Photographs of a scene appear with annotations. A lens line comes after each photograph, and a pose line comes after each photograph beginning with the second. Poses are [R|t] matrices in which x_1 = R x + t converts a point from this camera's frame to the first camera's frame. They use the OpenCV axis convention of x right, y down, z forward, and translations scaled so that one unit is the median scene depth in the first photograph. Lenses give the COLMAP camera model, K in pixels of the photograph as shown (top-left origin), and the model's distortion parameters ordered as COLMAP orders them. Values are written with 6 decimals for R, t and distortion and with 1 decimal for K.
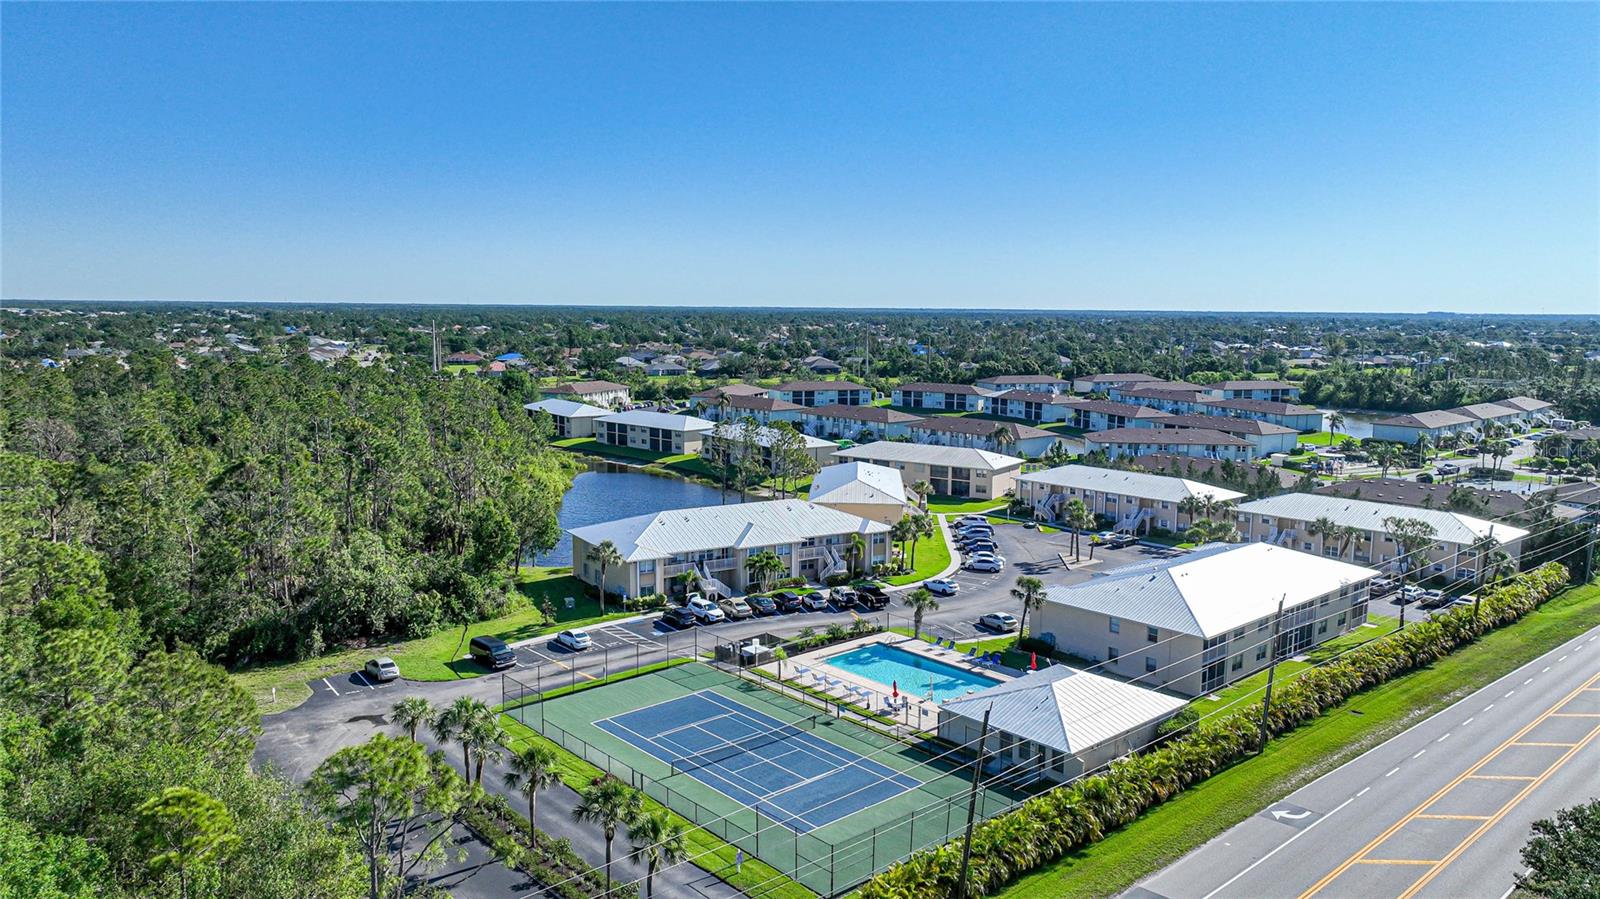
lens RADIAL K [[1119.2, 0, 800.0], [0, 1119.2, 449.5], [0, 0, 1]] dist [0.006075, -0.001844]
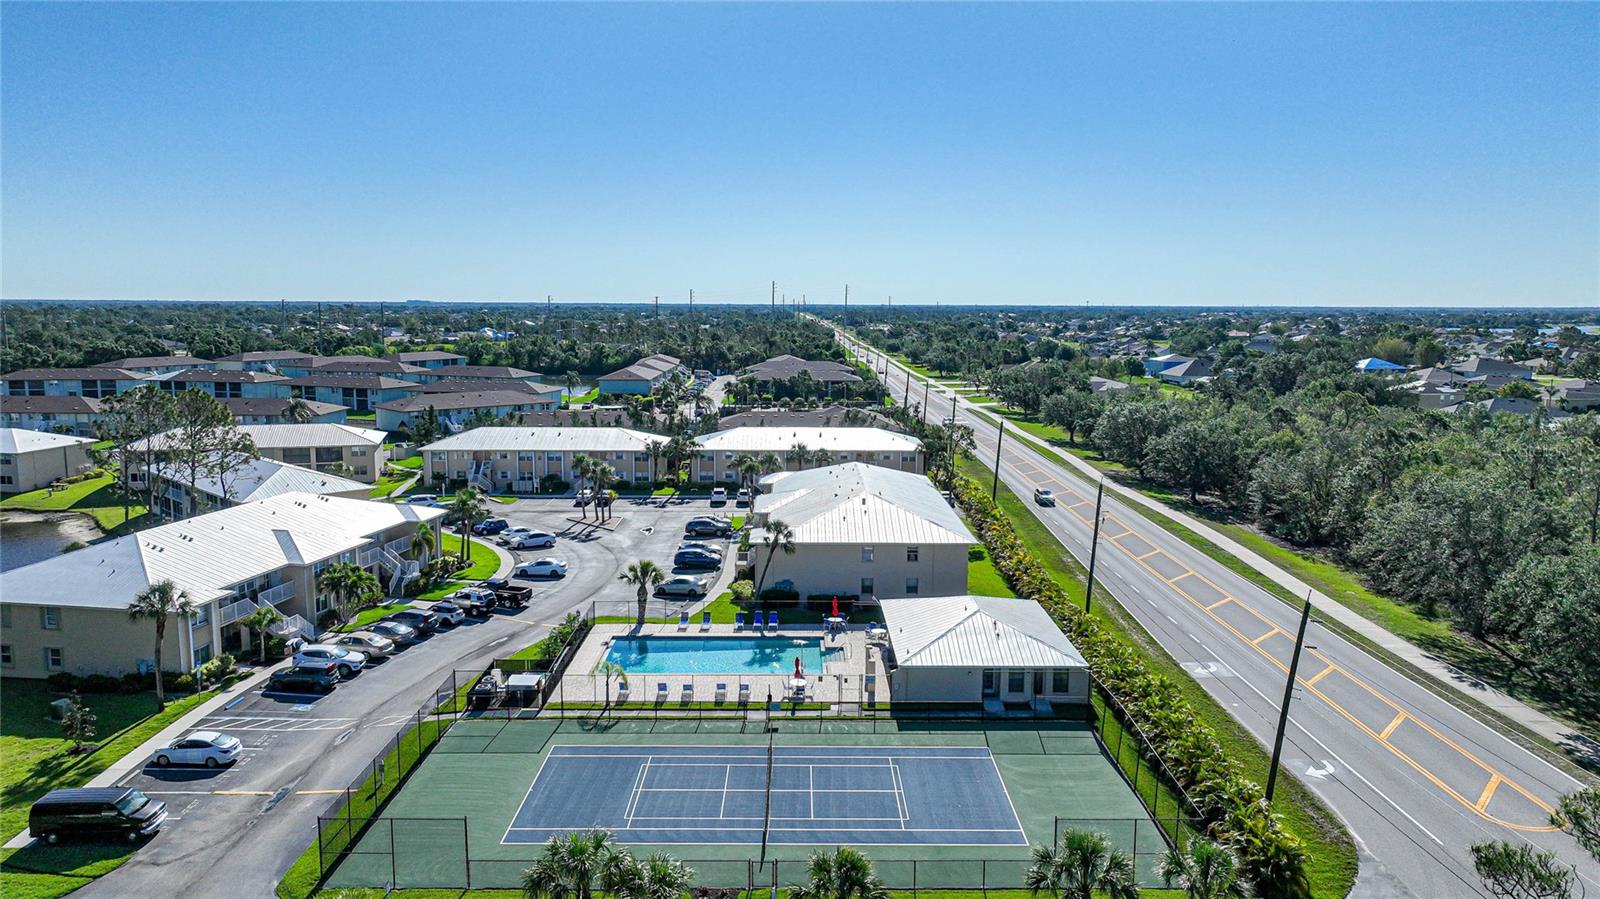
lens RADIAL K [[1119.2, 0, 800.0], [0, 1119.2, 449.5], [0, 0, 1]] dist [0.006075, -0.001844]
pose [[0.666824, -0.103628, 0.737975, -0.396939], [0.096553, 0.993951, 0.052329, 0.014990], [-0.738934, 0.036359, 0.672796, 0.373596]]
